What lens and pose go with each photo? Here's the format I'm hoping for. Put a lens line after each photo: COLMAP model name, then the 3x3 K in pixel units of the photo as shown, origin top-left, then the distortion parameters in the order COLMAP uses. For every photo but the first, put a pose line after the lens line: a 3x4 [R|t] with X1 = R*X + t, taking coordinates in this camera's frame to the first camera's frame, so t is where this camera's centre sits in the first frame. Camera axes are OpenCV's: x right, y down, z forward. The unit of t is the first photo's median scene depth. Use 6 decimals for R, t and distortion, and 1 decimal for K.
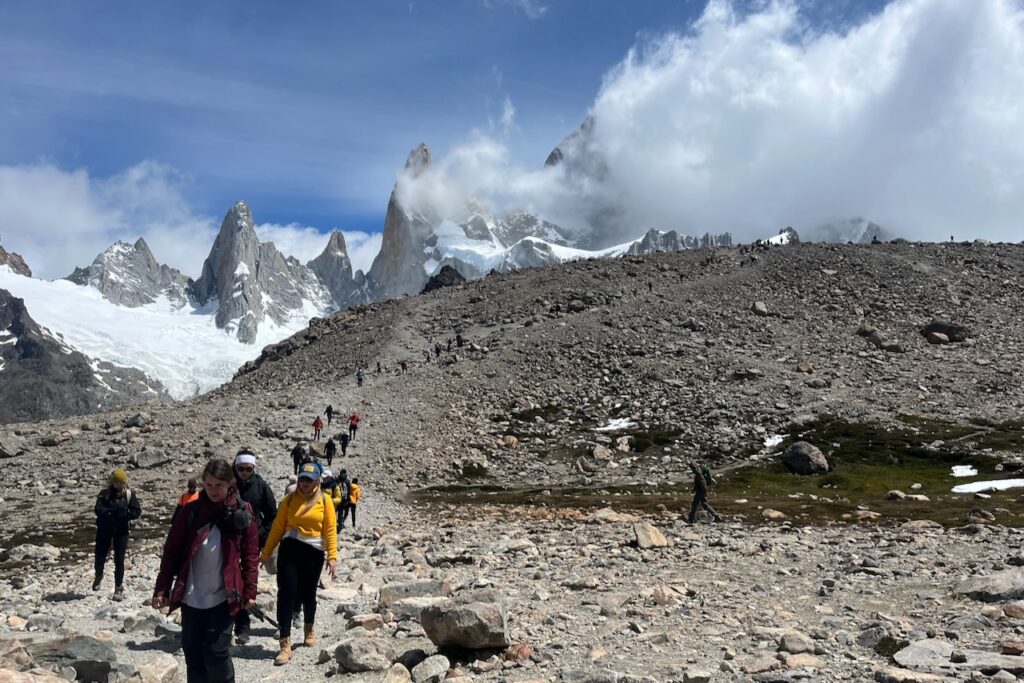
lens RADIAL K [[793.1, 0, 502.0], [0, 793.1, 341.0], [0, 0, 1]] dist [0.030445, 0.002622]
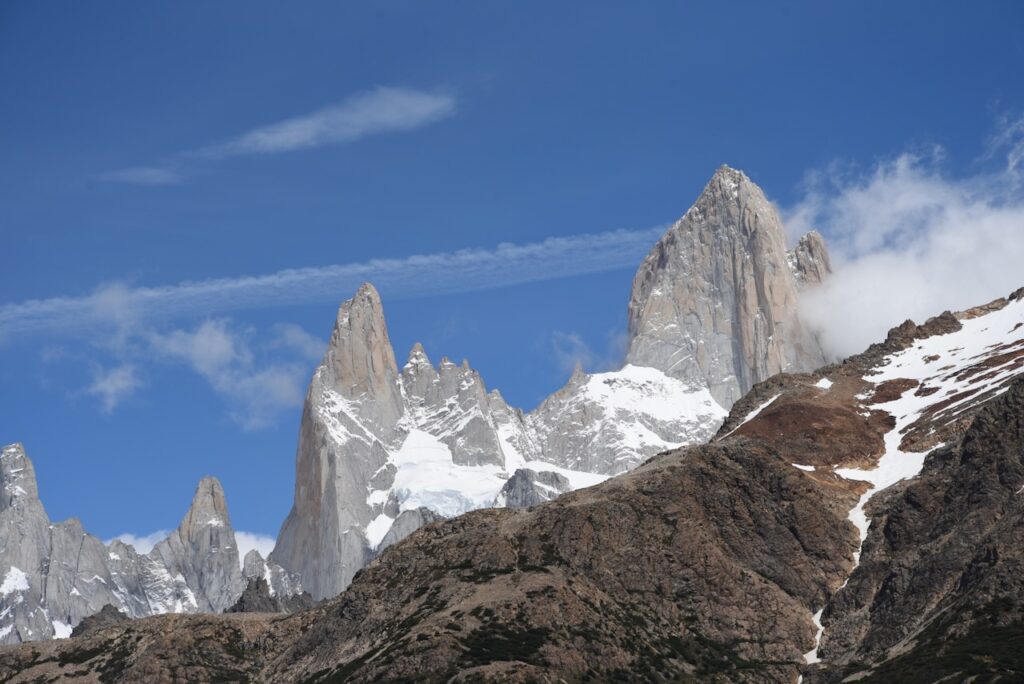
lens RADIAL K [[2416.1, 0, 514.0], [0, 2416.1, 341.2], [0, 0, 1]] dist [0.828842, 0.000000]
pose [[0.982185, -0.113499, -0.149766, 0.235955], [0.091539, 0.985016, -0.146162, 0.022273], [0.164112, 0.129849, 0.977858, -0.518465]]
